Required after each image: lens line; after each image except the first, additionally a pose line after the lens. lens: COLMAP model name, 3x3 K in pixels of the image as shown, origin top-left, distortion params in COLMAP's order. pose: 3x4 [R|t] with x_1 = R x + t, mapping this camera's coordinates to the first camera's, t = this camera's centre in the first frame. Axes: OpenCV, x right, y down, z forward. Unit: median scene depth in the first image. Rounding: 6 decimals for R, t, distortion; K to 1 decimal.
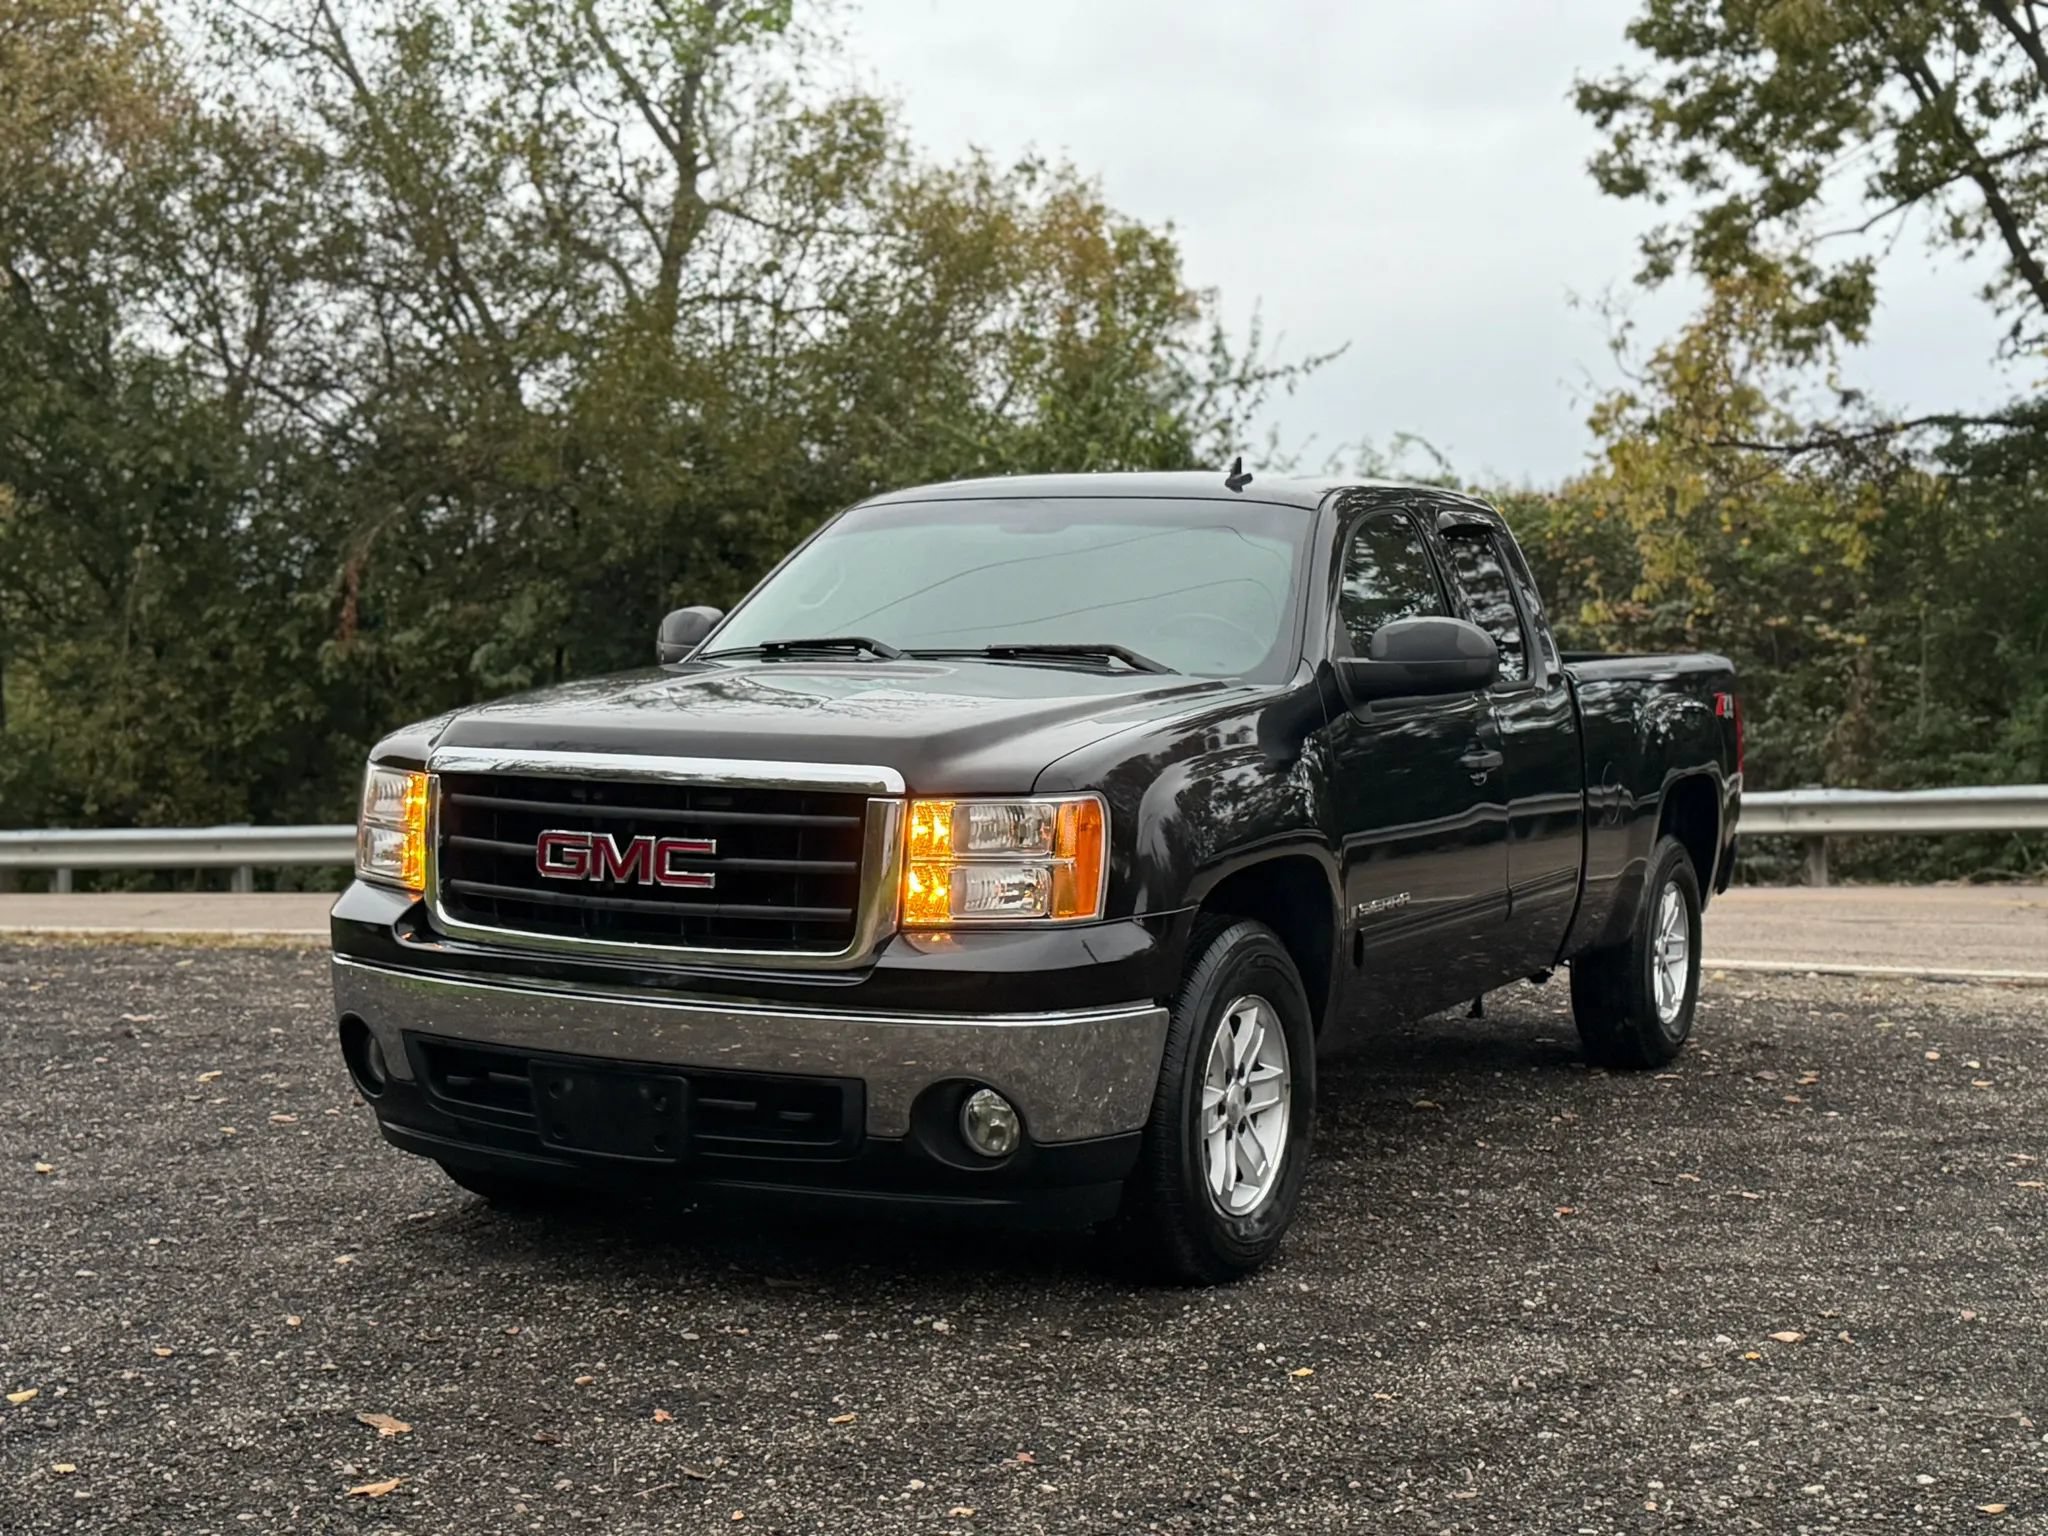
lens RADIAL K [[2654.4, 0, 1046.4], [0, 2654.4, 787.5], [0, 0, 1]] dist [0.110386, 0.000000]
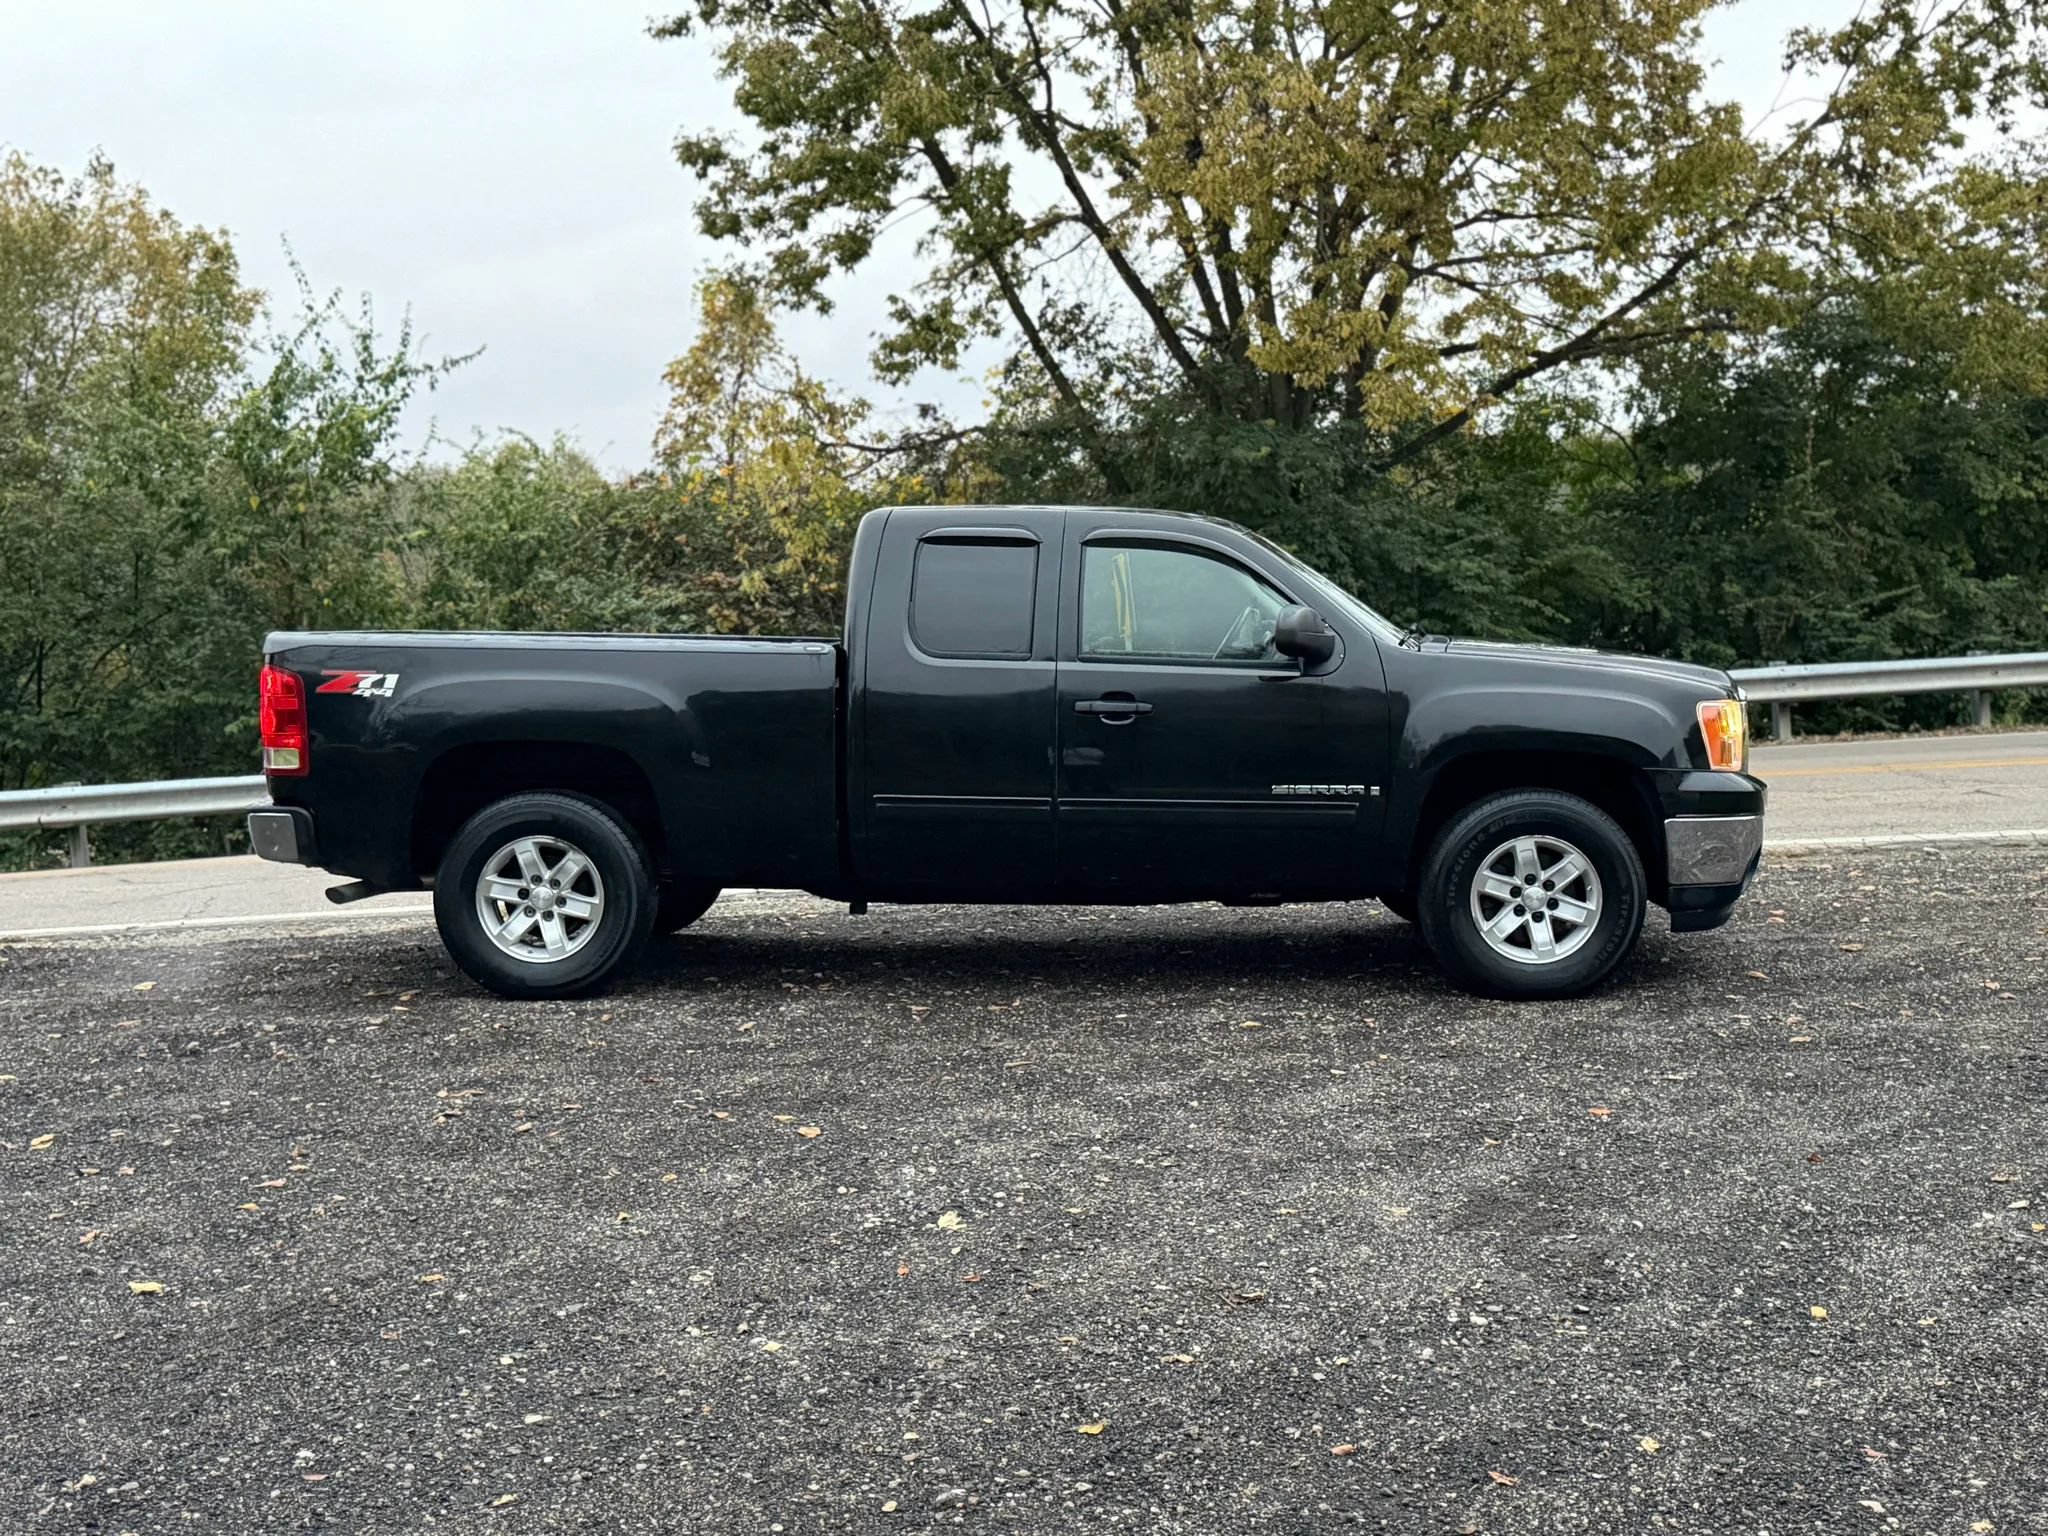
lens RADIAL K [[2121.0, 0, 1039.7], [0, 2121.0, 778.3], [0, 0, 1]] dist [0.068893, 0.000000]
pose [[0.887762, -0.057224, 0.456731, -0.124850], [0.043367, 0.998227, 0.040774, -0.010174], [-0.458255, -0.016390, 0.888670, 0.080759]]
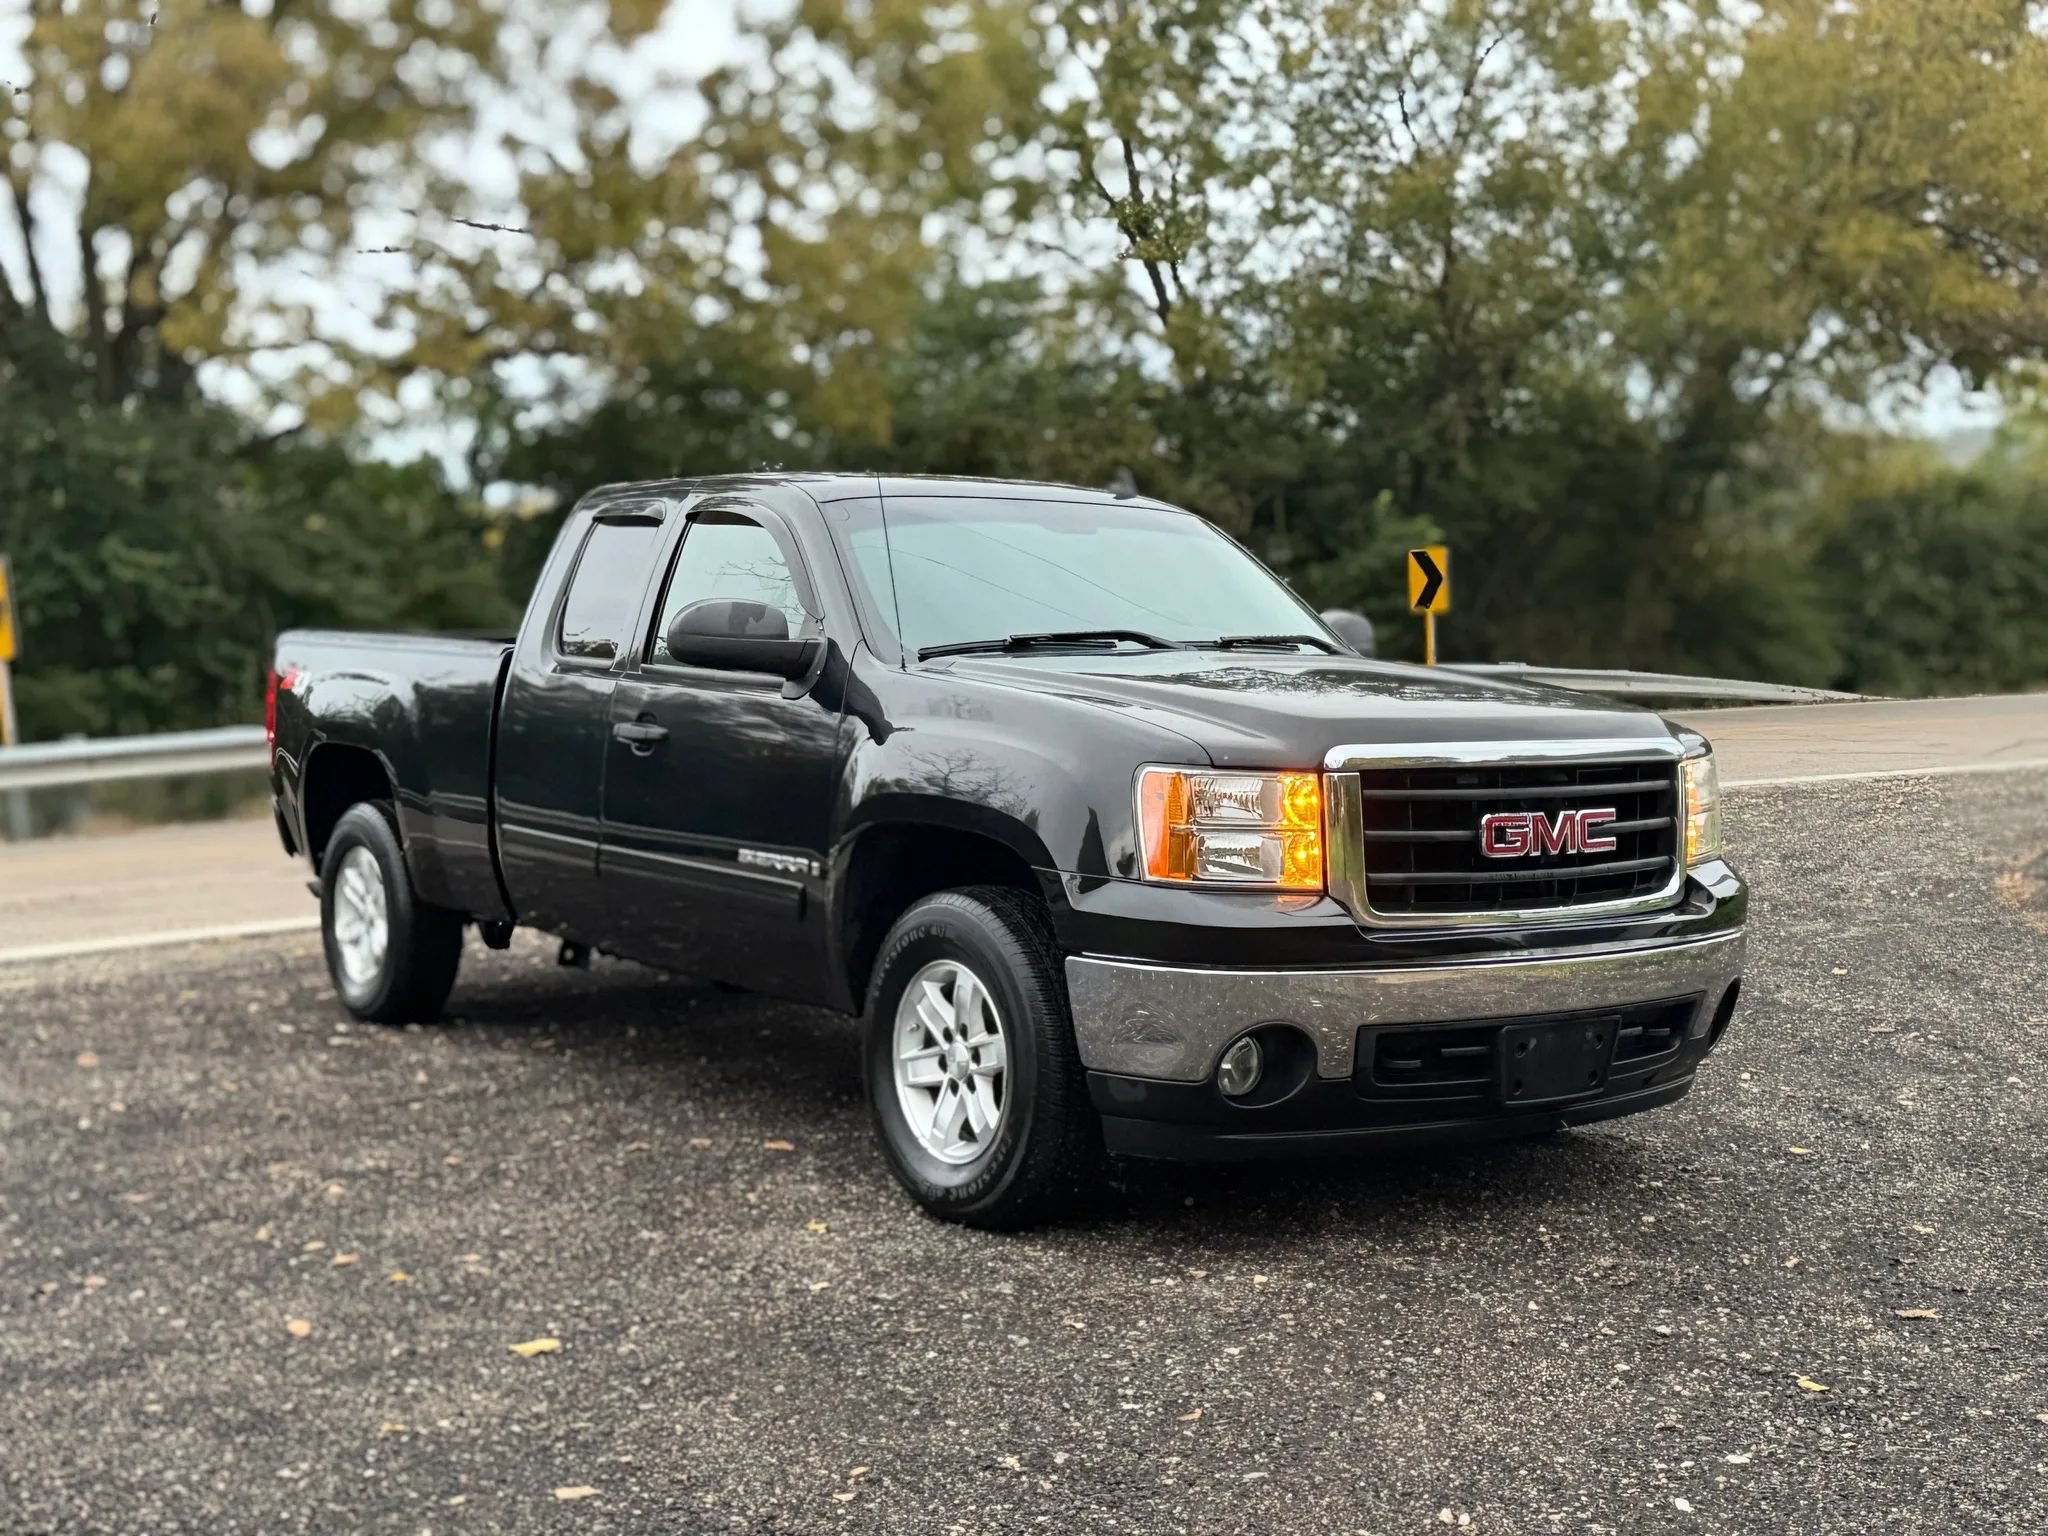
lens RADIAL K [[2360.2, 0, 1018.1], [0, 2360.2, 771.9], [0, 0, 1]] dist [0.085368, 0.000000]
pose [[0.455438, -0.058514, 0.888343, -0.263024], [0.045954, 0.998053, 0.042181, -0.011770], [-0.889081, 0.021612, 0.457240, 0.170770]]
